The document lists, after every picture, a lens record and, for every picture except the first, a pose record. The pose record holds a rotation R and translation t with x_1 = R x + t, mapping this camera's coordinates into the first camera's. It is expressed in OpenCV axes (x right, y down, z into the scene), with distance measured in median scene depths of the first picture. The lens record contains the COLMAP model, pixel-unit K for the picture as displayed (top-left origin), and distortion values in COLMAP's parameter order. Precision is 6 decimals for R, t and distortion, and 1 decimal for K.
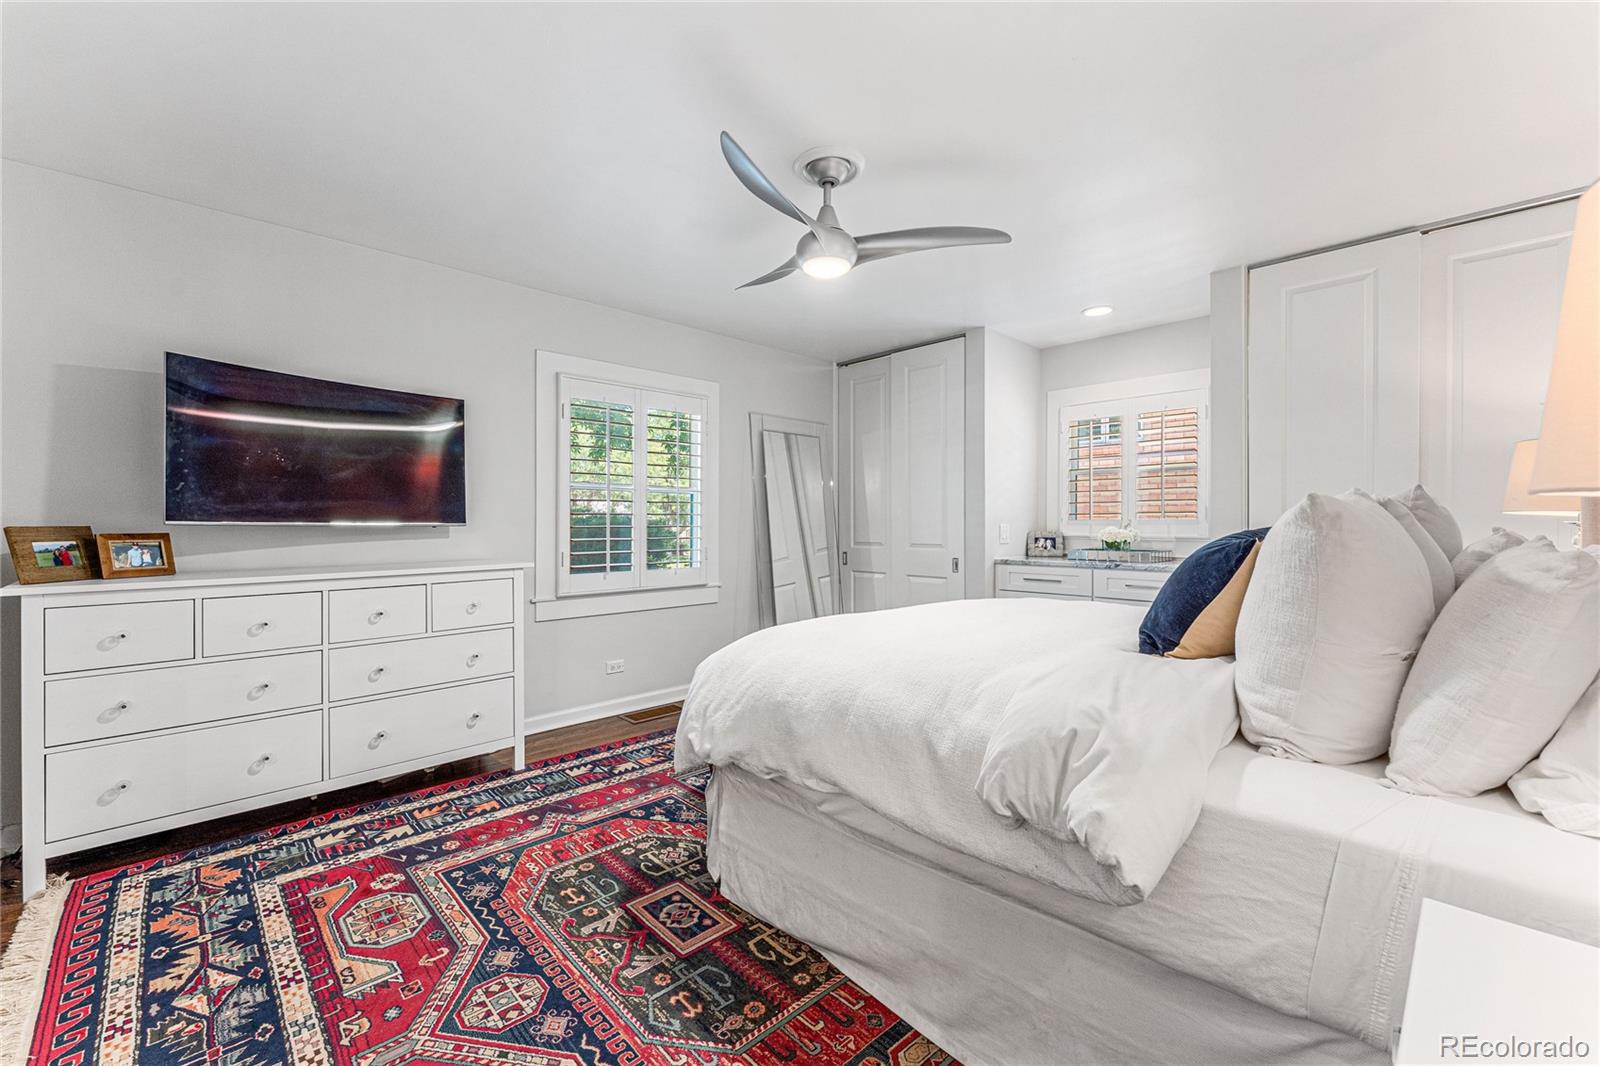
lens RADIAL K [[654.4, 0, 793.2], [0, 654.4, 531.7], [0, 0, 1]] dist [-0.001199, -0.000253]
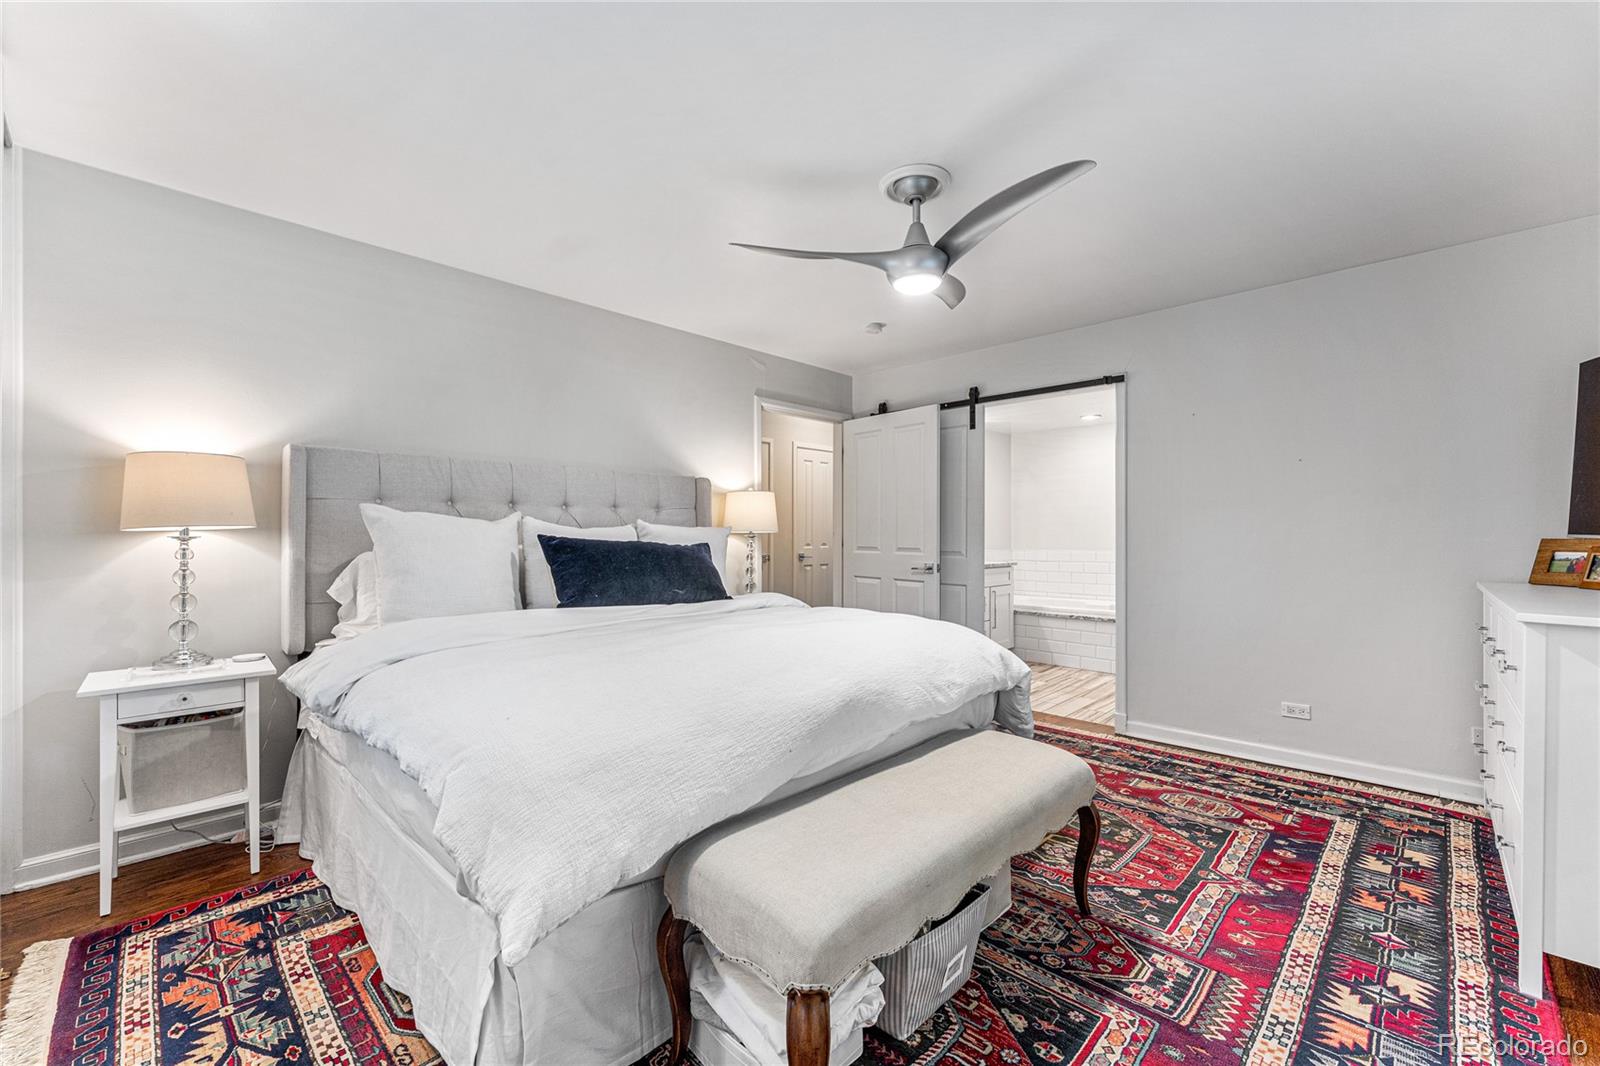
lens RADIAL K [[654.4, 0, 793.2], [0, 654.4, 531.7], [0, 0, 1]] dist [-0.001199, -0.000253]
pose [[-0.999639, 0.001613, -0.026821, 0.269936], [0.001382, 0.999962, 0.008639, -0.031834], [0.026834, 0.008599, -0.999603, 1.999713]]
